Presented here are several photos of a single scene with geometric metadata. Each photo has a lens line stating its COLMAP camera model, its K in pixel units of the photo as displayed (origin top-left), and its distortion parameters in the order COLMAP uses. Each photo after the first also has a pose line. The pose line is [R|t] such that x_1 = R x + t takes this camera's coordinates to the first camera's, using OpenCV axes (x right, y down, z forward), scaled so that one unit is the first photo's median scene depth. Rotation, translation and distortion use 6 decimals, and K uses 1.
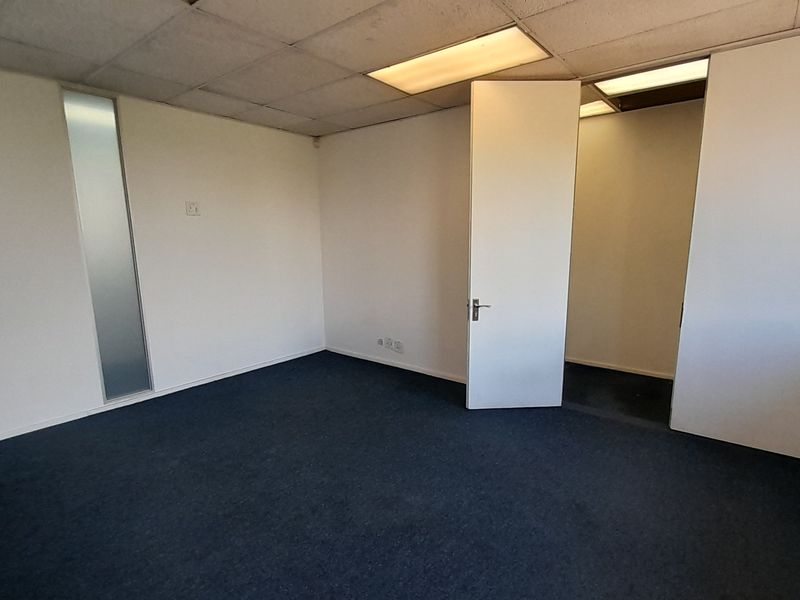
lens RADIAL K [[421.2, 0, 401.4], [0, 421.2, 314.3], [0, 0, 1]] dist [0.020541, -0.014080]
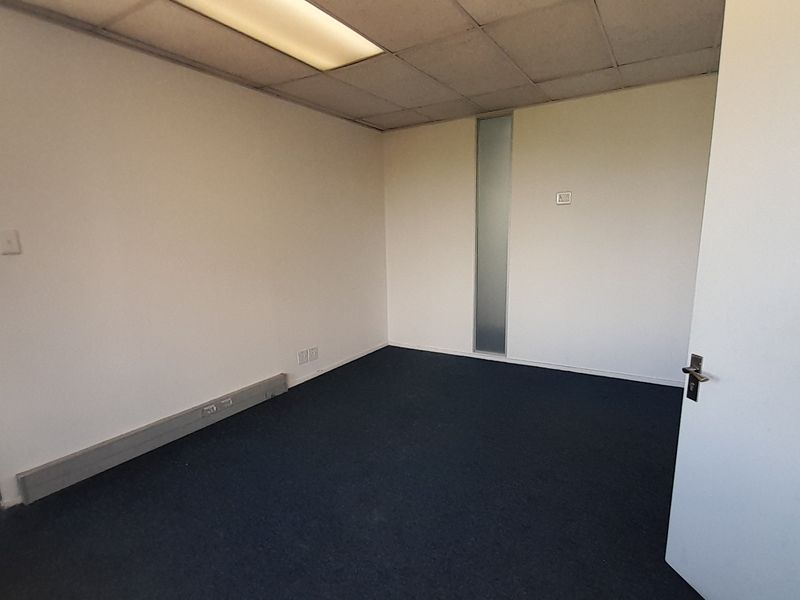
lens RADIAL K [[418.5, 0, 397.5], [0, 418.5, 311.7], [0, 0, 1]] dist [0.033150, -0.022970]
pose [[0.122026, 0.191653, -0.973847, 0.568724], [-0.155388, 0.972770, 0.171971, -0.110445], [0.980288, 0.130339, 0.148484, 0.567479]]
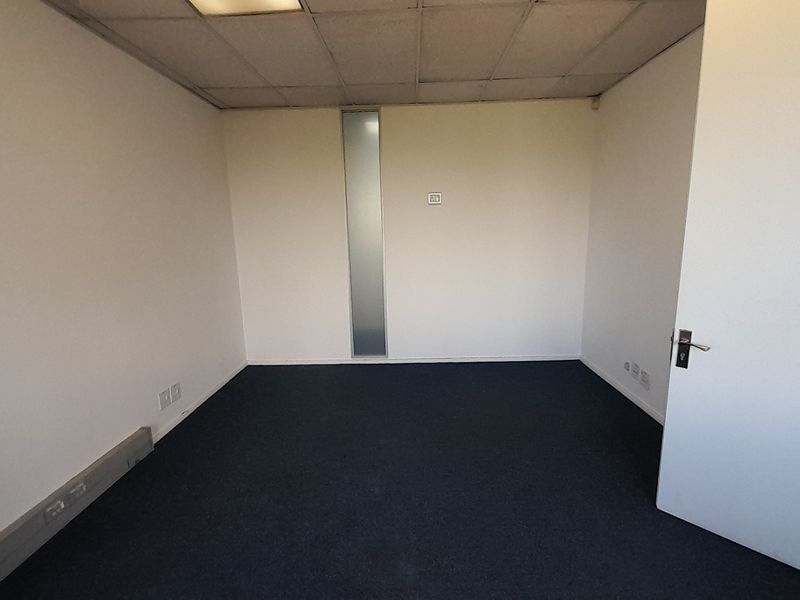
lens RADIAL K [[421.4, 0, 400.7], [0, 421.4, 312.4], [0, 0, 1]] dist [0.021327, -0.016446]
pose [[0.608394, 0.149652, -0.779398, 0.372625], [-0.124232, 0.987912, 0.092713, -0.063794], [0.783852, 0.040420, 0.619631, 0.332247]]
